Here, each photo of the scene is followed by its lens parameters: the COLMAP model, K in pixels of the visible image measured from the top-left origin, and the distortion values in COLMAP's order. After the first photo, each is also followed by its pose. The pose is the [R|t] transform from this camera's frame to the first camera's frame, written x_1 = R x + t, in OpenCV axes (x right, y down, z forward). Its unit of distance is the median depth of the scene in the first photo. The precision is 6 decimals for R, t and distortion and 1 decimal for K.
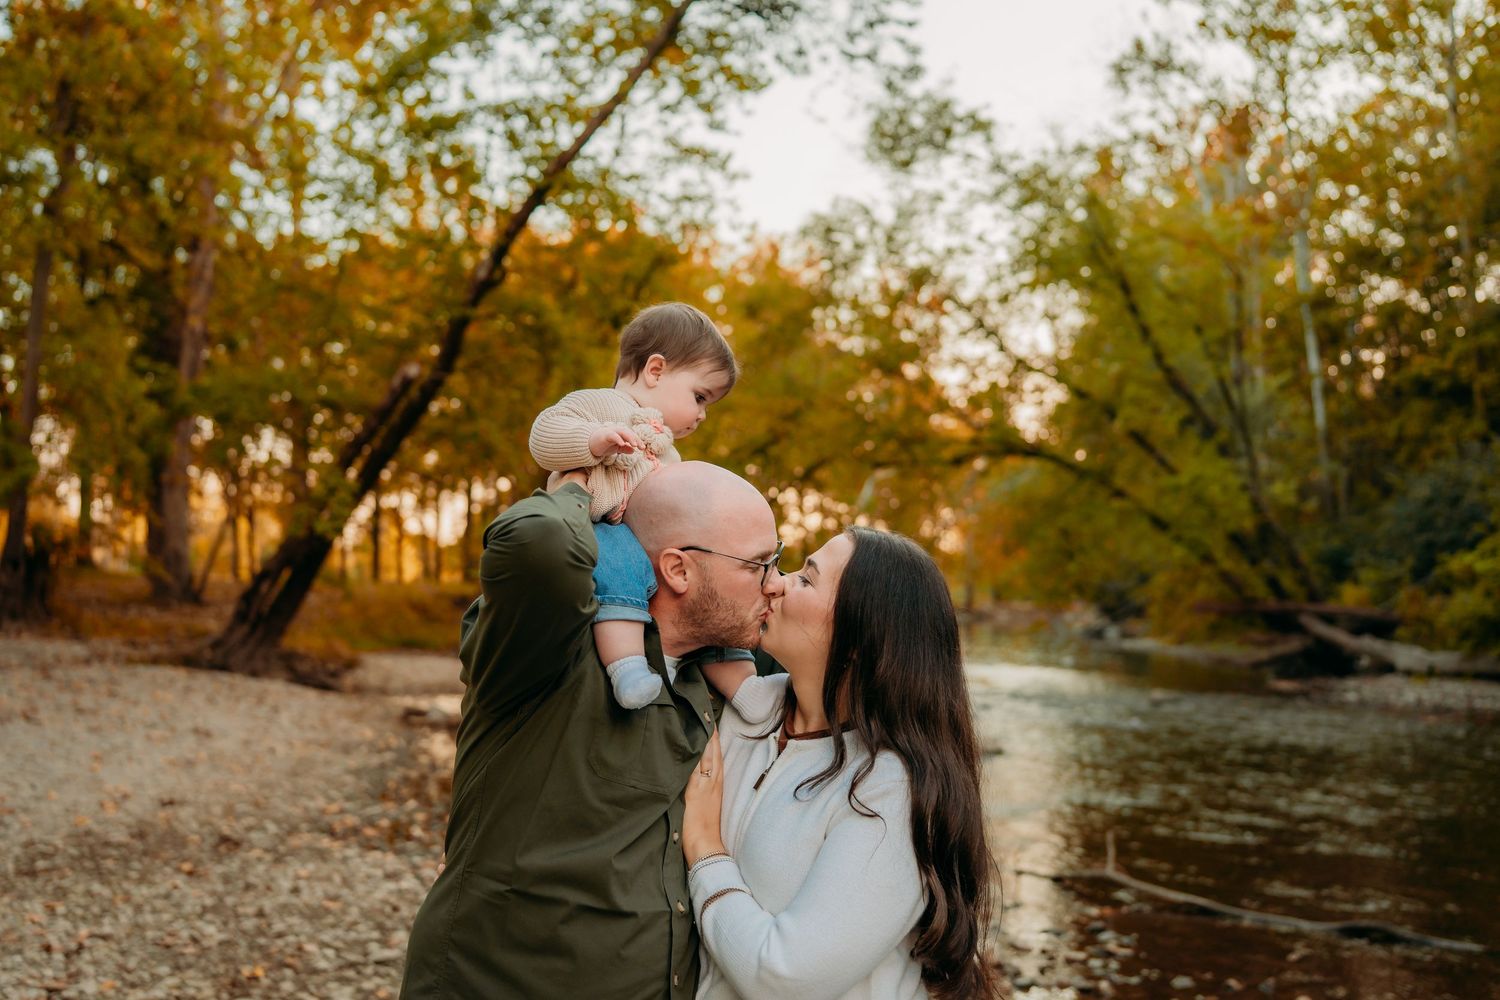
lens RADIAL K [[1456.6, 0, 754.6], [0, 1456.6, 508.2], [0, 0, 1]] dist [-0.187787, 0.279208]
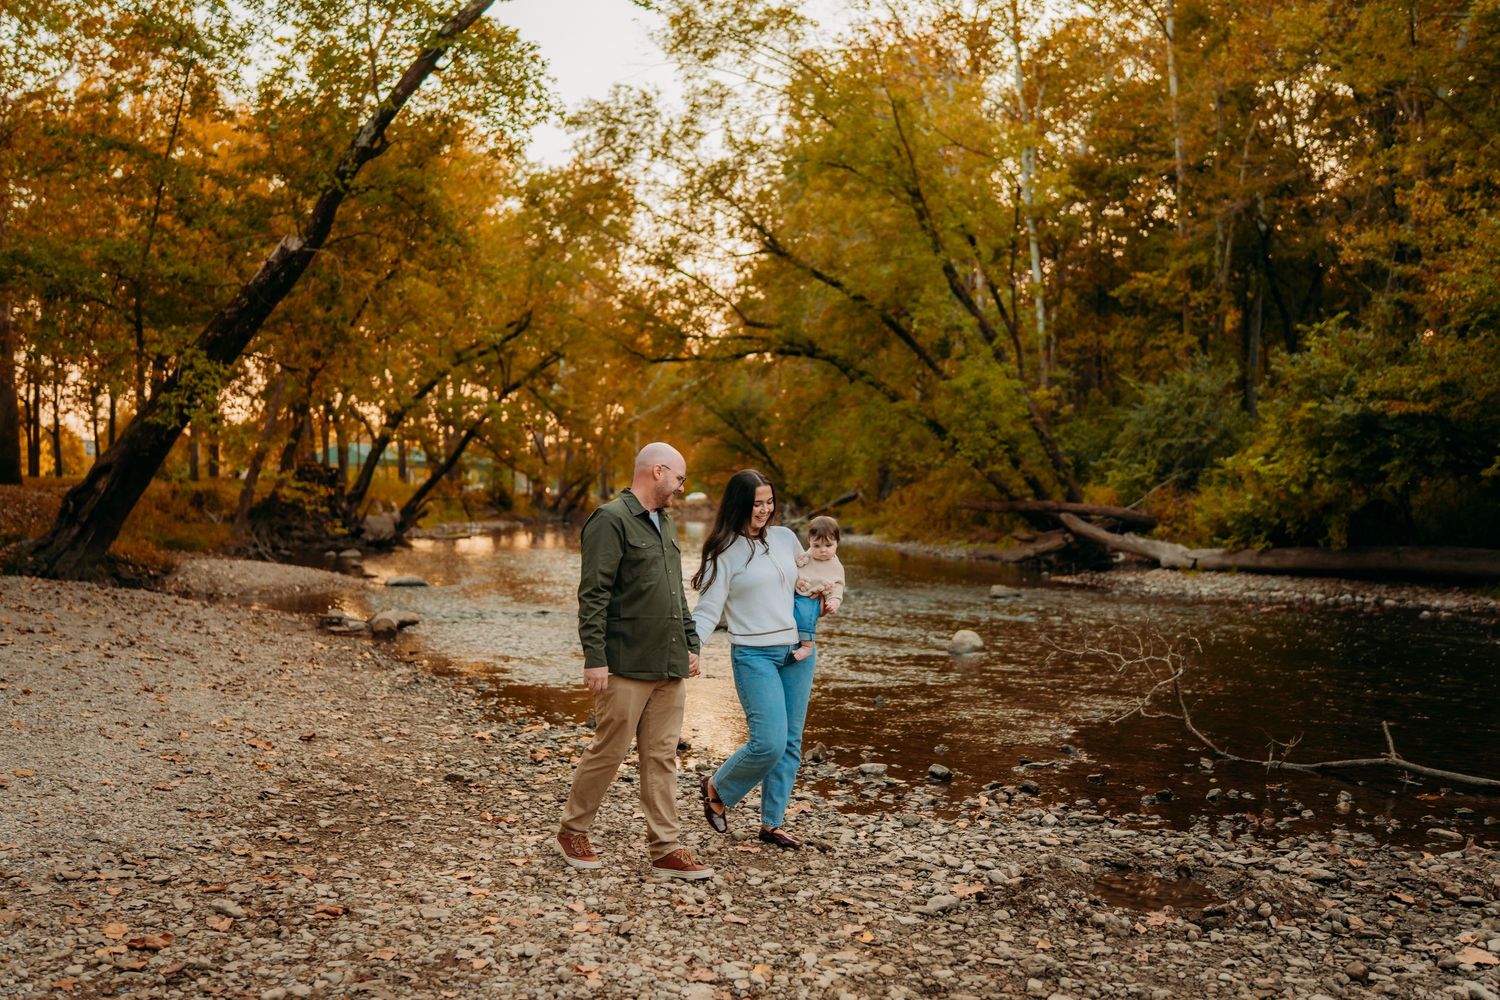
lens RADIAL K [[1431.2, 0, 747.8], [0, 1431.2, 517.3], [0, 0, 1]] dist [-0.118932, -0.003337]
pose [[0.968086, -0.002475, 0.250607, -0.116133], [-0.016933, 0.997020, 0.075257, 0.002393], [-0.250046, -0.077098, 0.965159, 0.039246]]
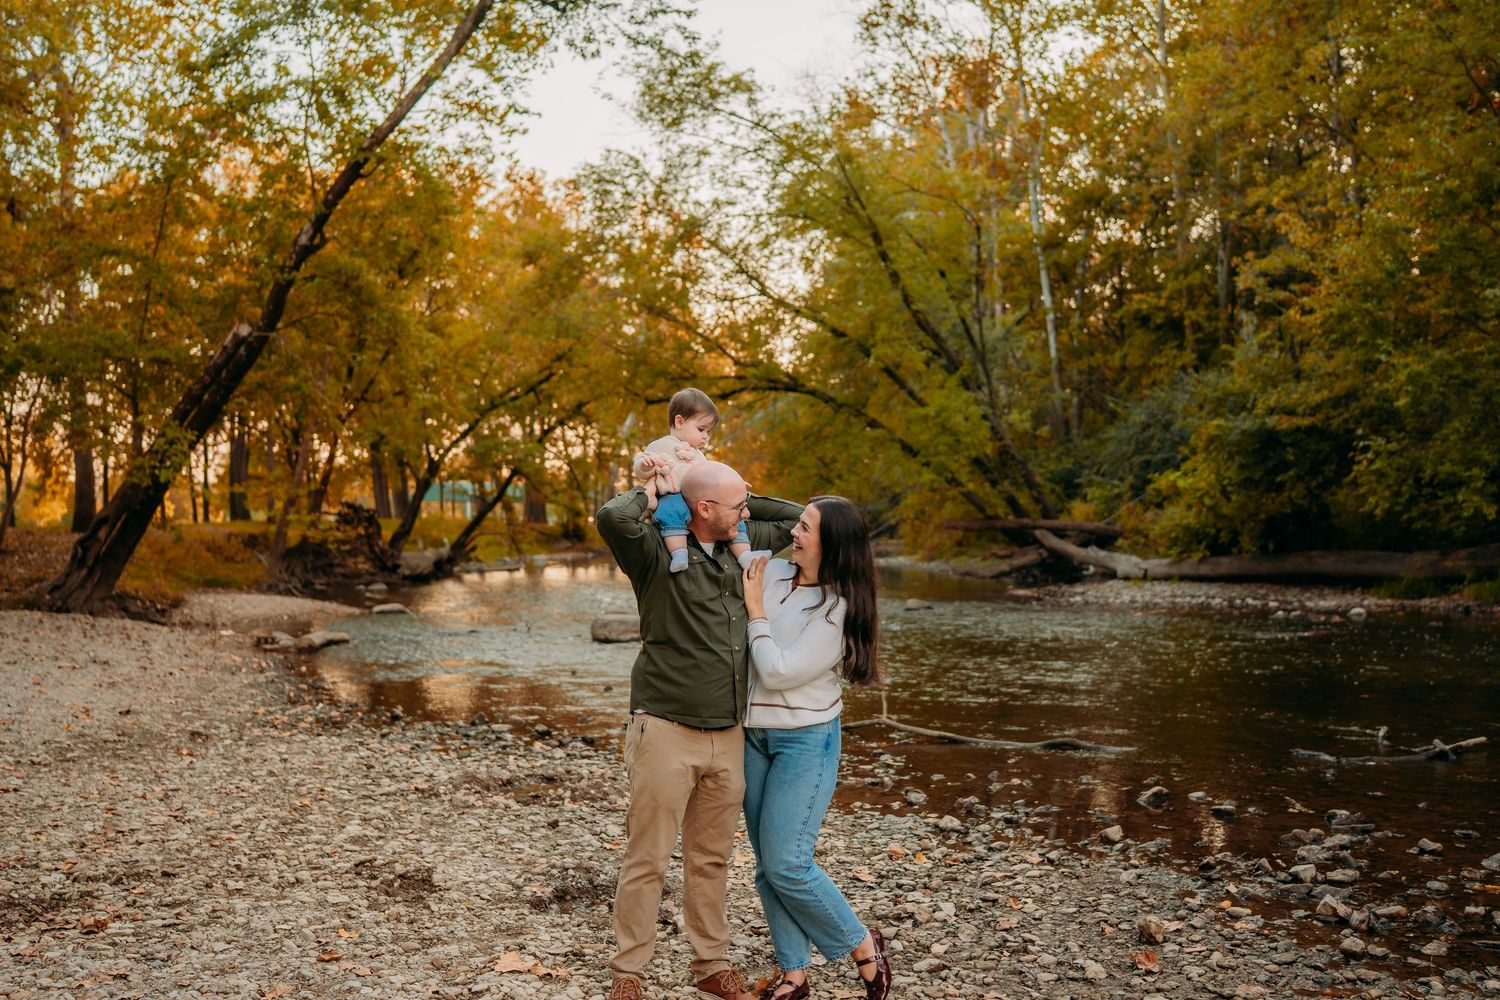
lens RADIAL K [[1456.6, 0, 754.6], [0, 1456.6, 508.2], [0, 0, 1]] dist [-0.187787, 0.279208]
pose [[0.985461, -0.028815, 0.167438, -0.025821], [0.020452, 0.998466, 0.051459, -0.005461], [-0.168664, -0.047286, 0.984539, -0.086404]]
